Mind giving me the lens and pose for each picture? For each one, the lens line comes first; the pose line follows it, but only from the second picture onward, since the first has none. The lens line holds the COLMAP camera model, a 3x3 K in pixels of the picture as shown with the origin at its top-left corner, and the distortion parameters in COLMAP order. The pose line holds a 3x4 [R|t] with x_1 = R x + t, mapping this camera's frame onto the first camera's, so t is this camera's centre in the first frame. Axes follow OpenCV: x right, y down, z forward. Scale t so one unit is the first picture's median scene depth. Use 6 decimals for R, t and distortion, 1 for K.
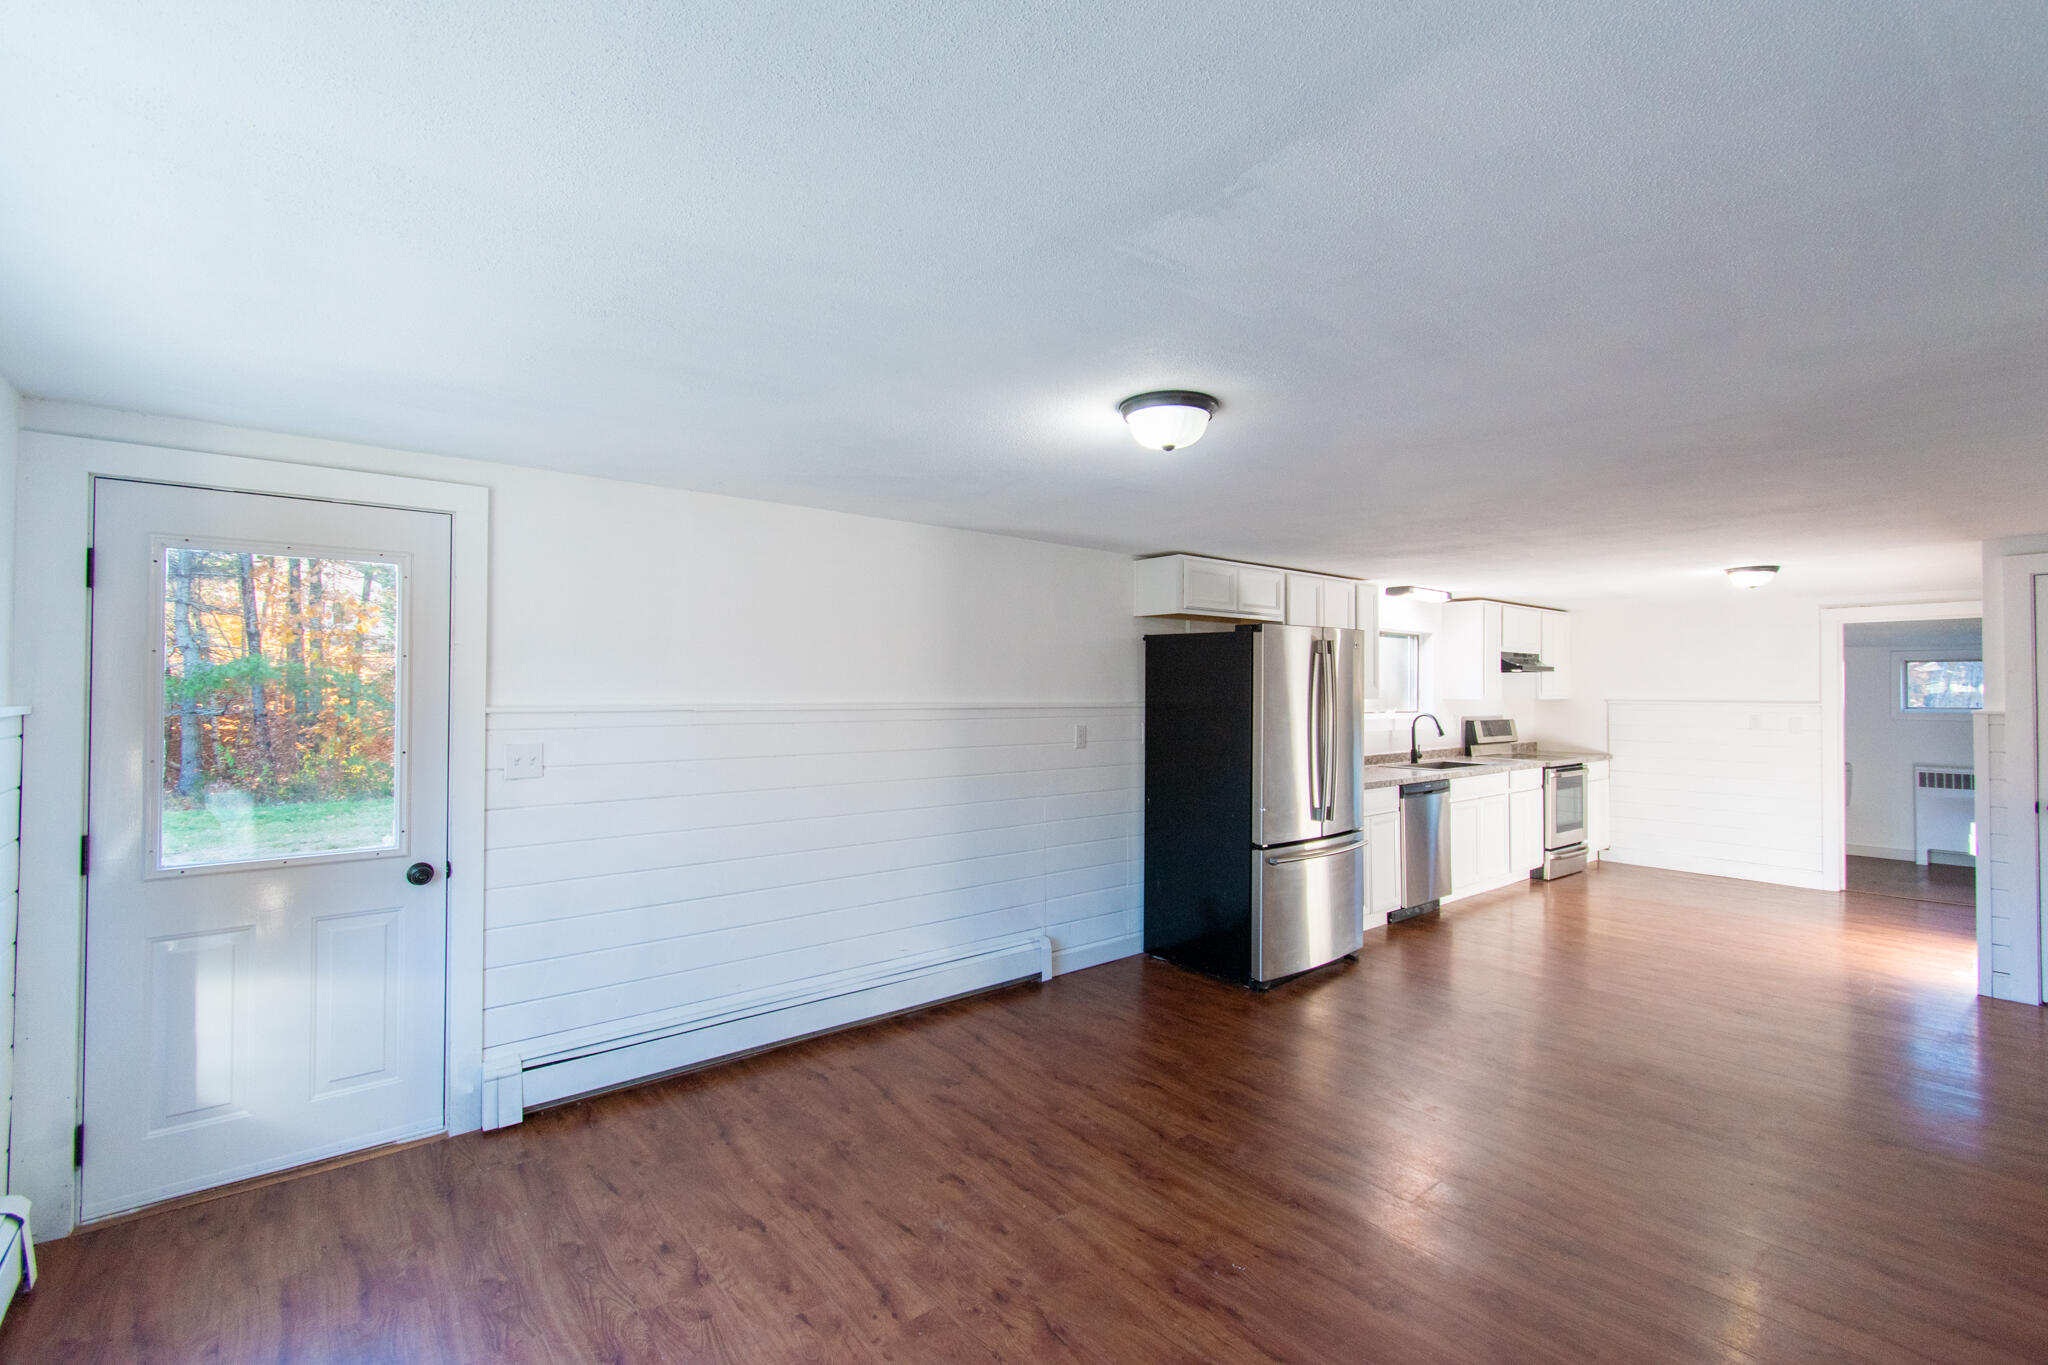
lens RADIAL K [[929.3, 0, 1014.3], [0, 929.3, 678.8], [0, 0, 1]] dist [0.000754, -0.000513]
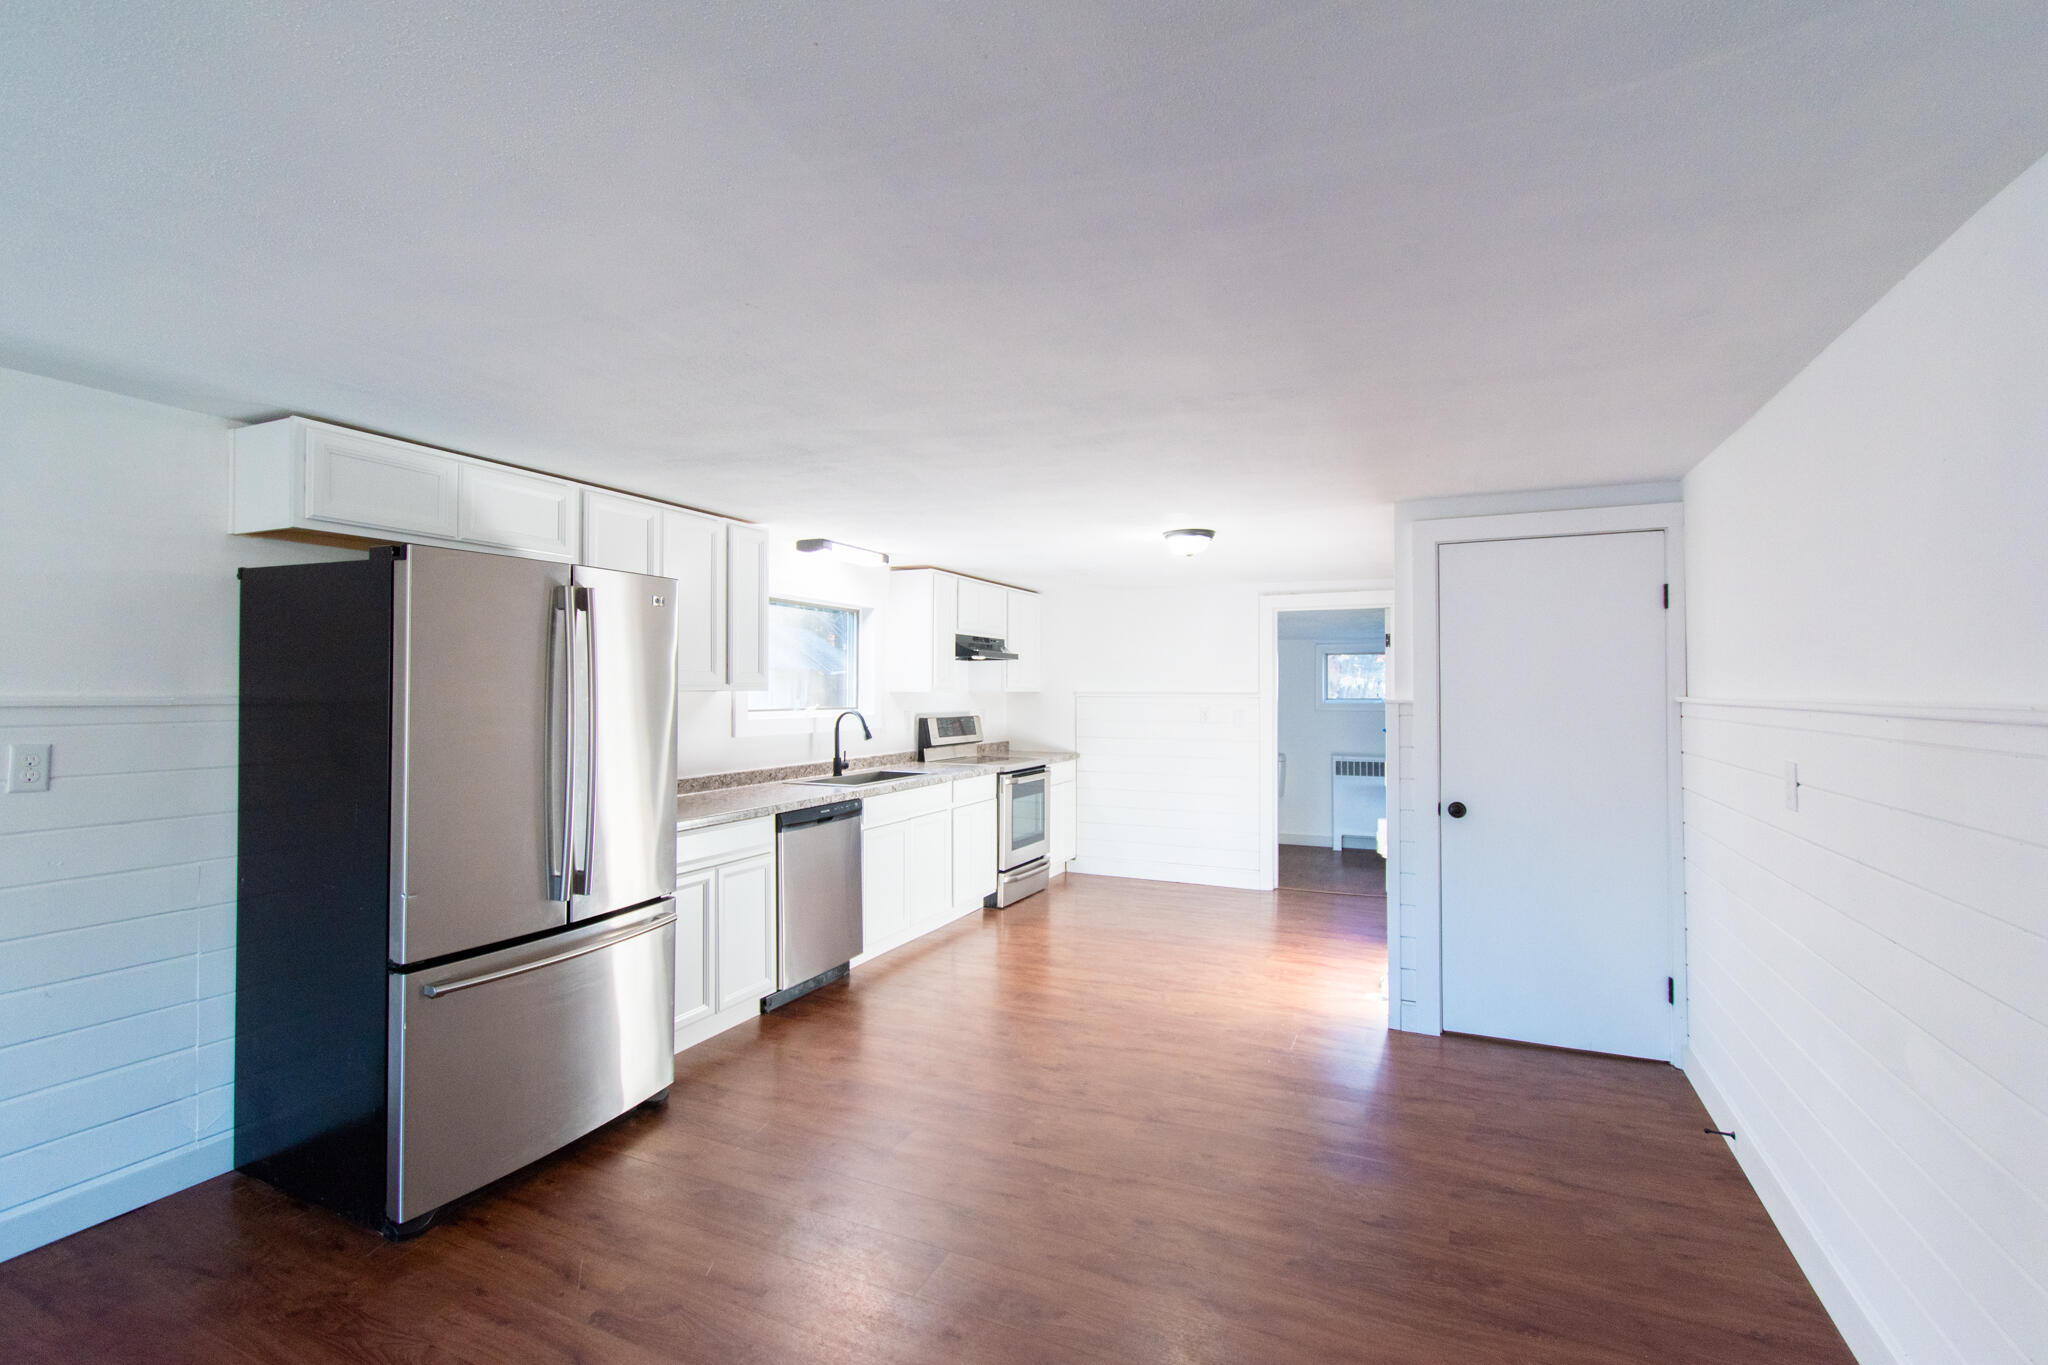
lens RADIAL K [[981.5, 0, 1024.0], [0, 981.5, 682.5], [0, 0, 1]] dist [0.002150, 0.001269]
pose [[0.893269, 0.000324, 0.449522, 0.204436], [-0.003507, 0.999974, 0.006248, 0.008875], [-0.449509, -0.007158, 0.893247, 0.214037]]
